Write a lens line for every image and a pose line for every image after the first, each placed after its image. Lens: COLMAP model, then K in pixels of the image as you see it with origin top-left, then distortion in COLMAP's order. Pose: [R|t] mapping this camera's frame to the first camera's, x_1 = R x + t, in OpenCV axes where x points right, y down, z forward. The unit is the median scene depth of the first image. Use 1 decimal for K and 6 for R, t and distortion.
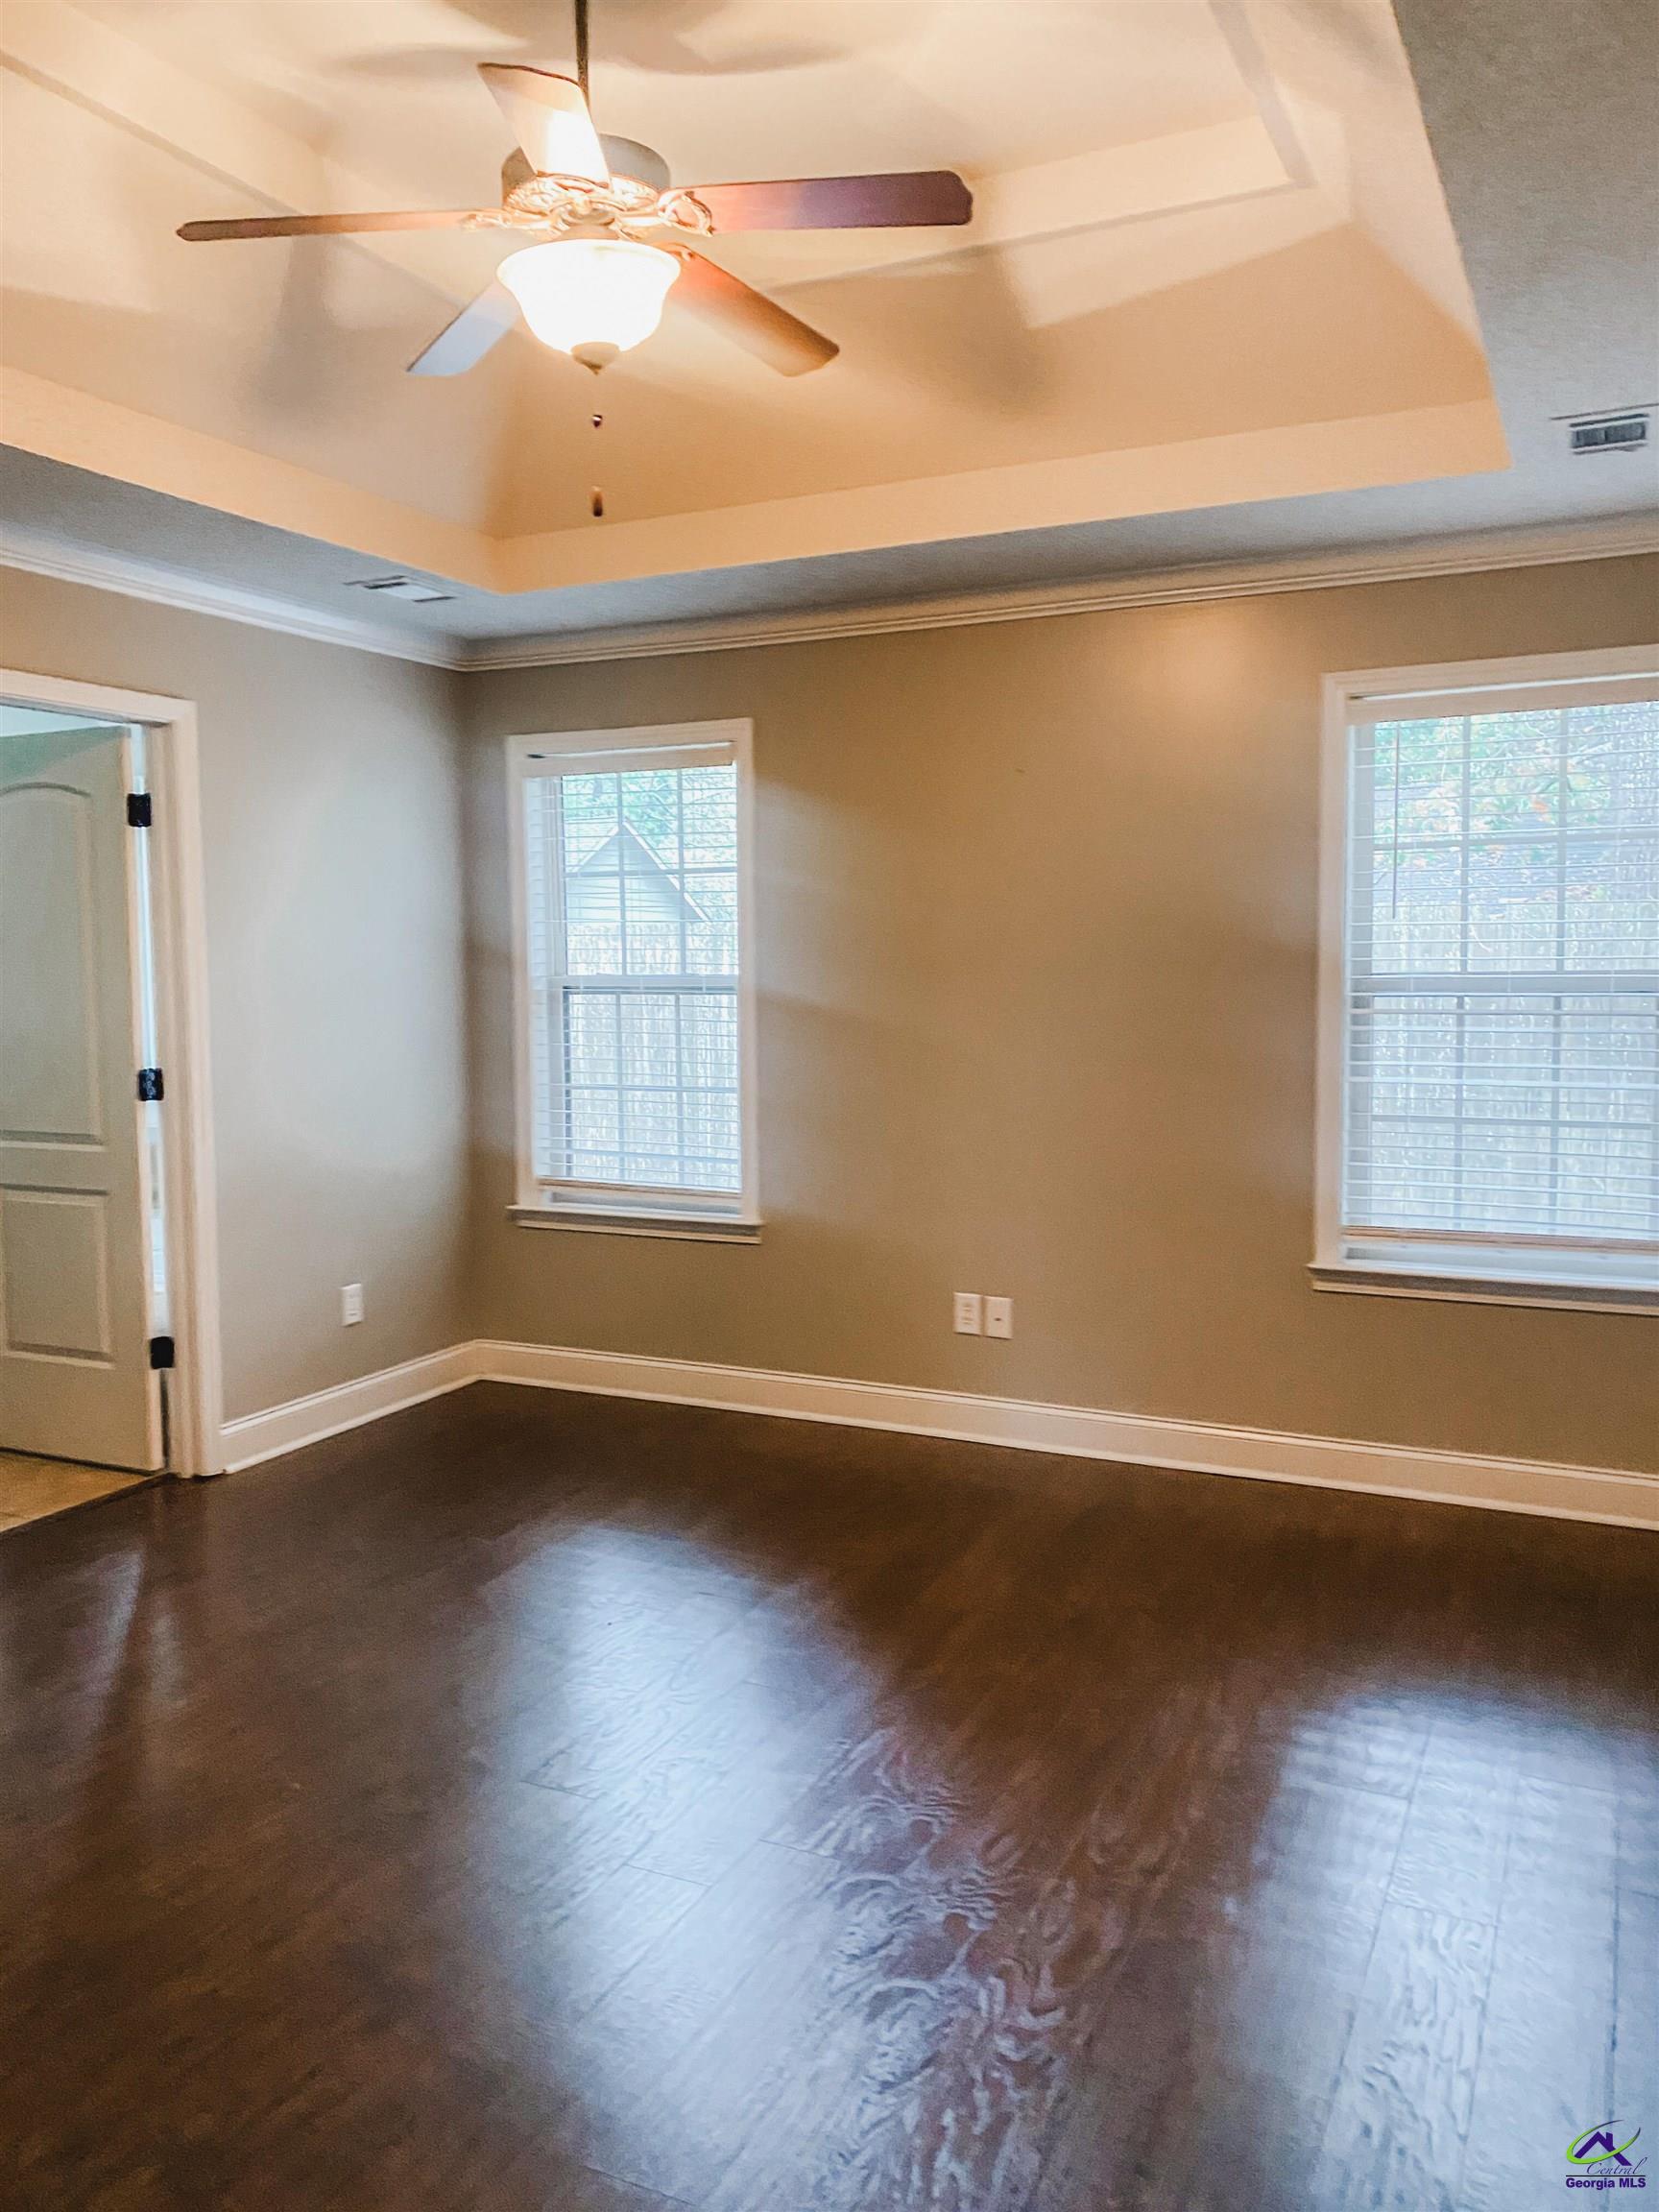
lens RADIAL K [[1677.4, 0, 827.9], [0, 1677.4, 1092.4], [0, 0, 1]] dist [0.023808, -0.022192]
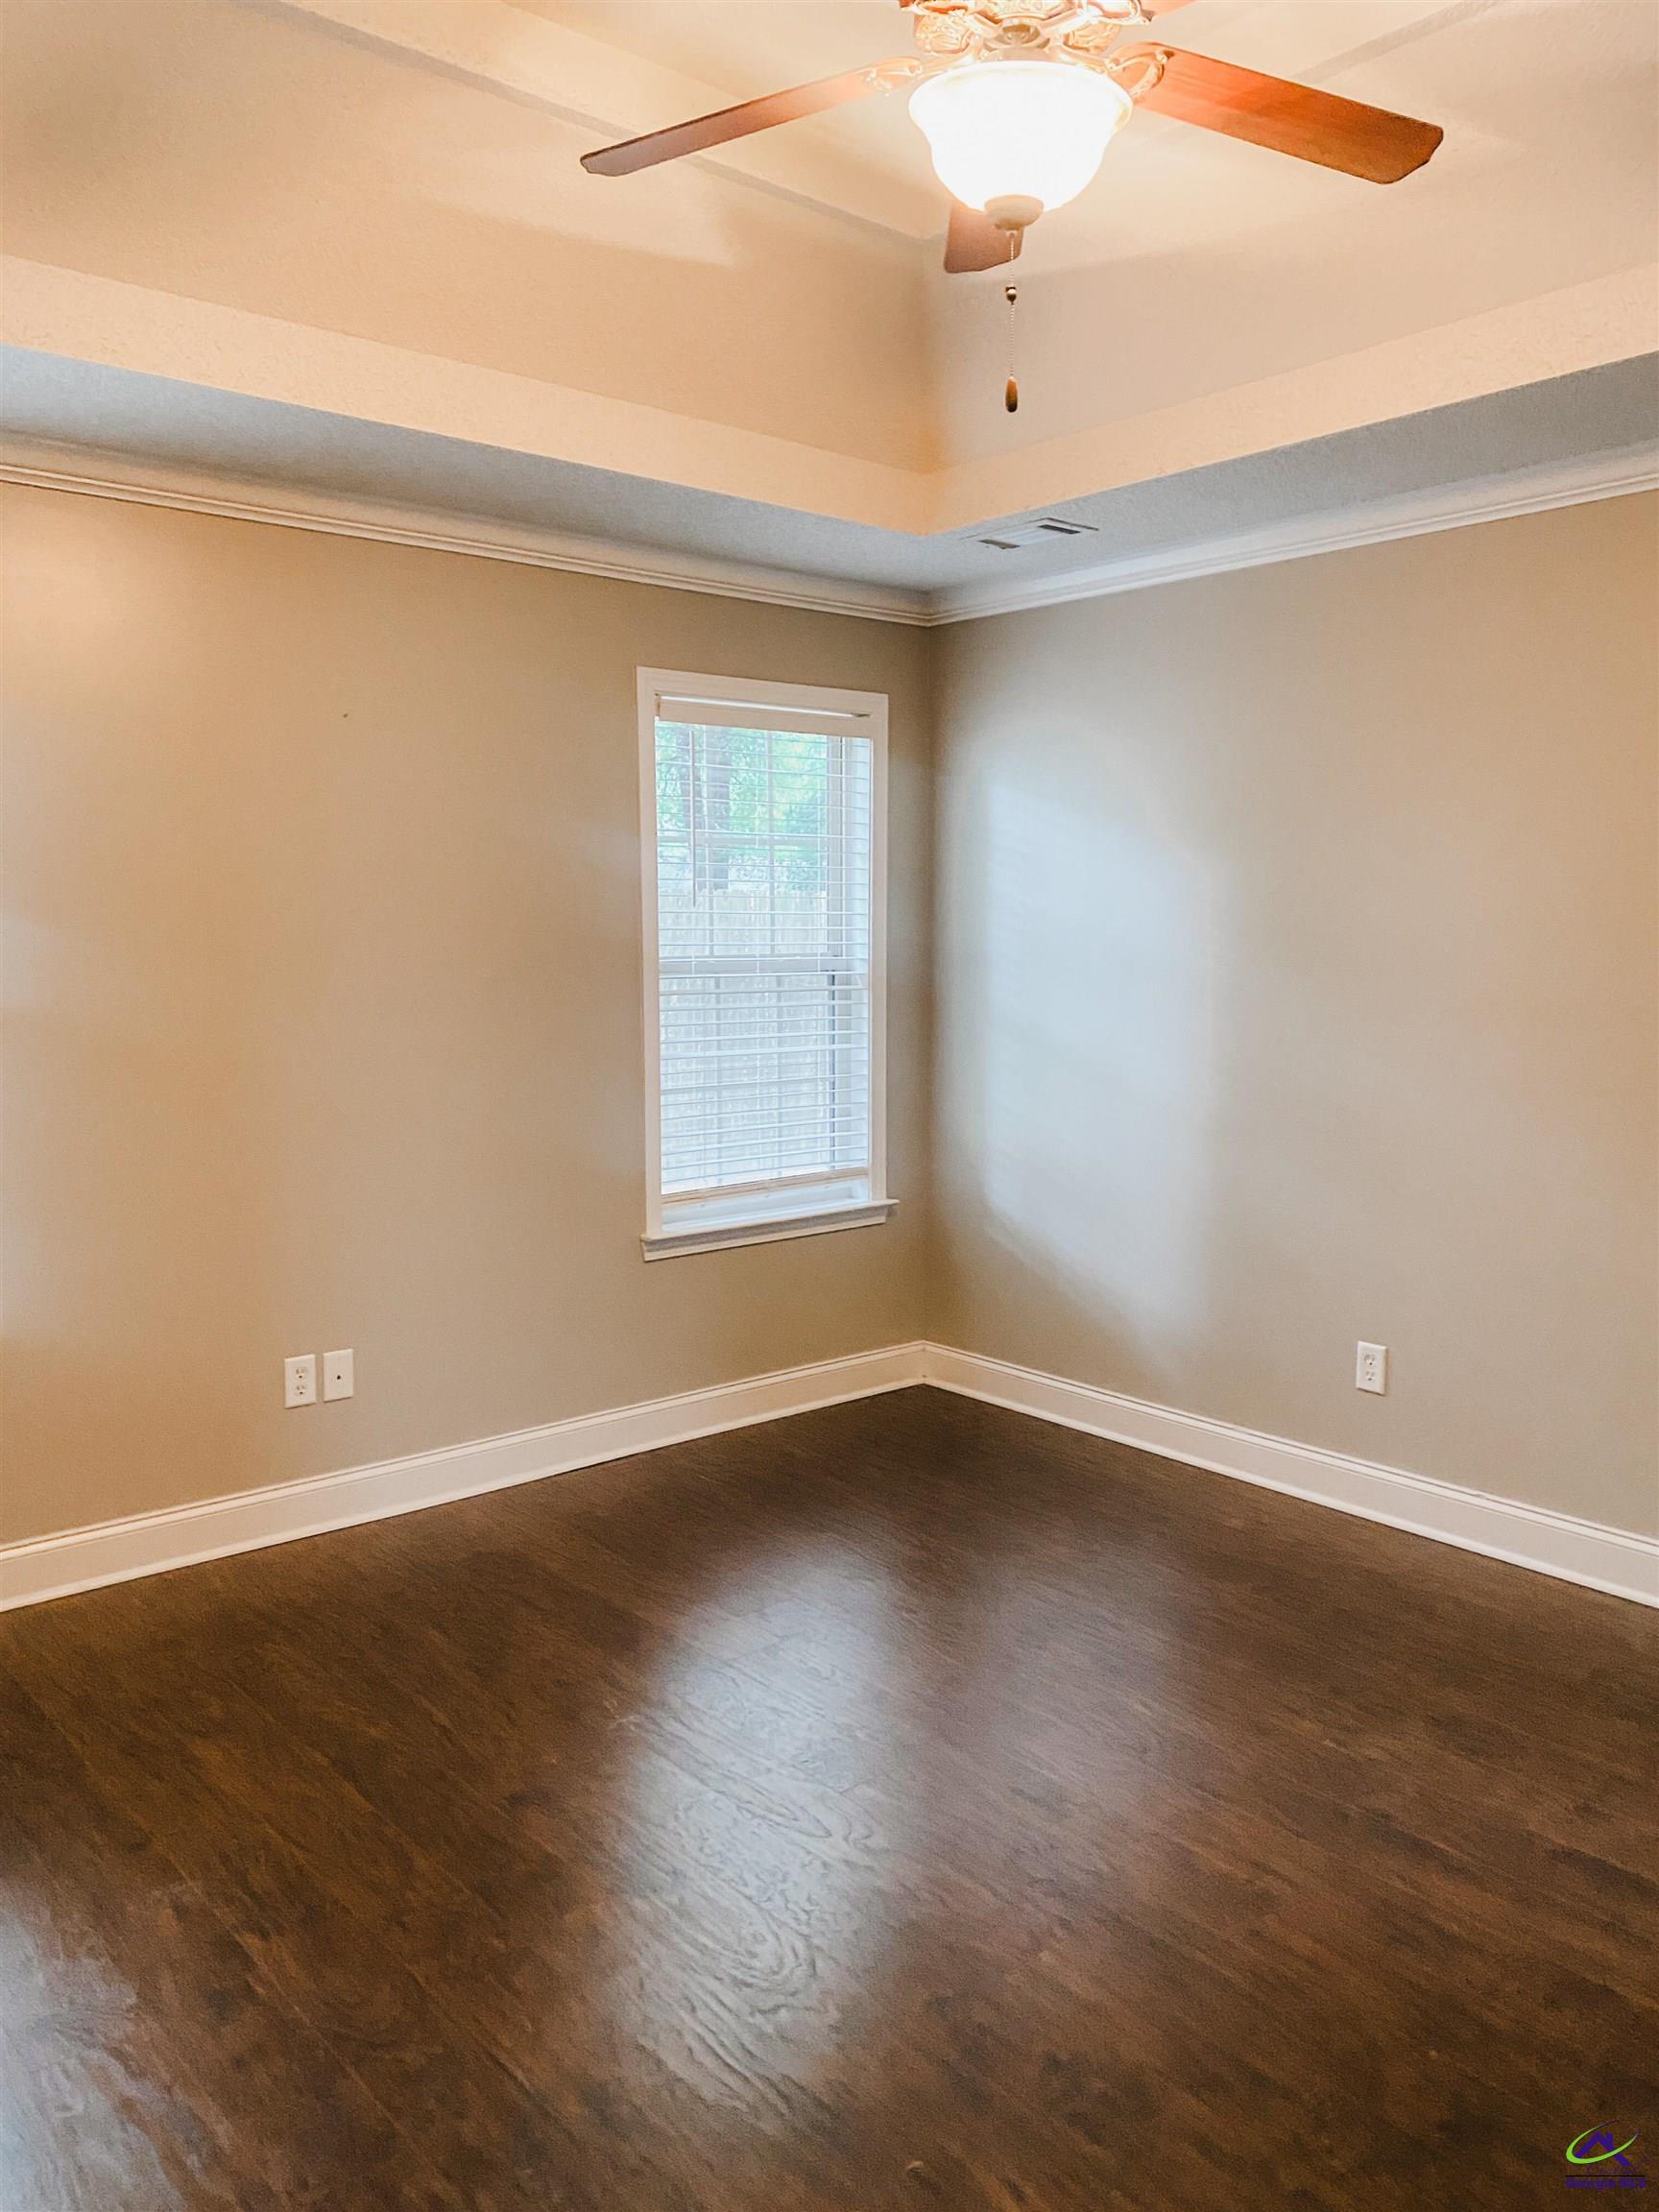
lens RADIAL K [[1677.4, 0, 829.9], [0, 1677.4, 1123.5], [0, 0, 1]] dist [0.023808, -0.022192]
pose [[0.398414, -0.098652, 0.911885, -0.611360], [0.087557, 0.993749, 0.069253, -0.030554], [-0.913017, 0.052251, 0.404561, 0.470982]]
